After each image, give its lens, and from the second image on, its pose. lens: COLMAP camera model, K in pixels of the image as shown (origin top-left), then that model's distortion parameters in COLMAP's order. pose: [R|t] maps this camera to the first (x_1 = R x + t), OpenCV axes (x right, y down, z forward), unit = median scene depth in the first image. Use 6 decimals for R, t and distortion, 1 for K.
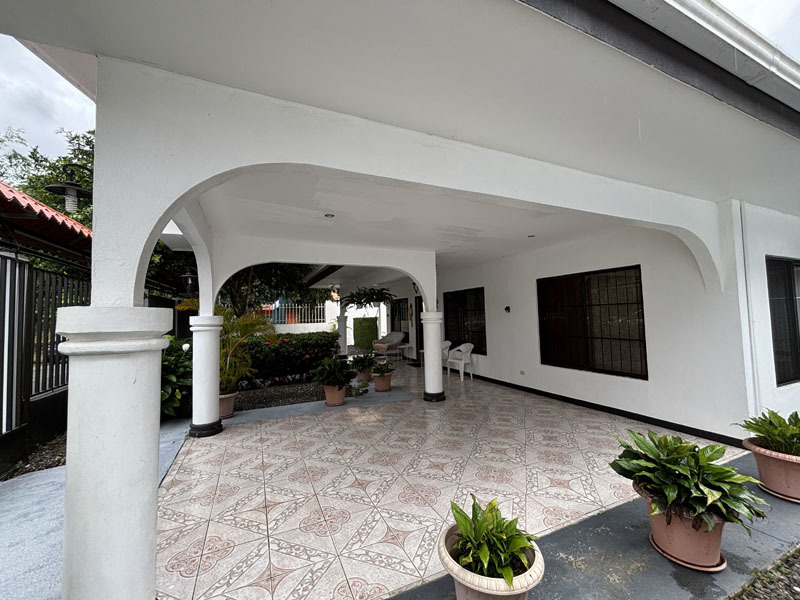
lens RADIAL K [[324.3, 0, 397.5], [0, 324.3, 295.6], [0, 0, 1]] dist [-0.000304, 0.000877]
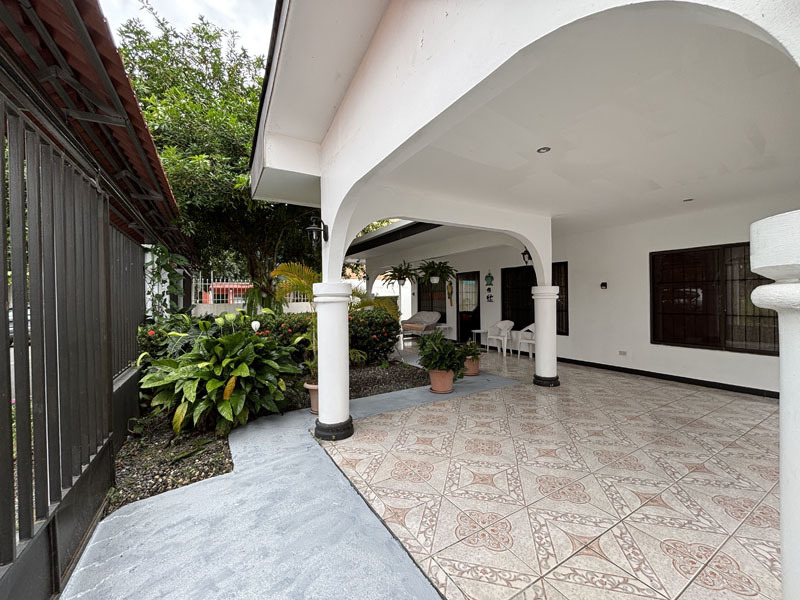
lens RADIAL K [[324.3, 0, 403.9], [0, 324.3, 299.5], [0, 0, 1]] dist [-0.000304, 0.000877]
pose [[0.993154, 0.010339, 0.116354, -0.388164], [-0.018093, 0.997670, 0.065785, 0.036525], [-0.115403, -0.067440, 0.991027, 0.171500]]
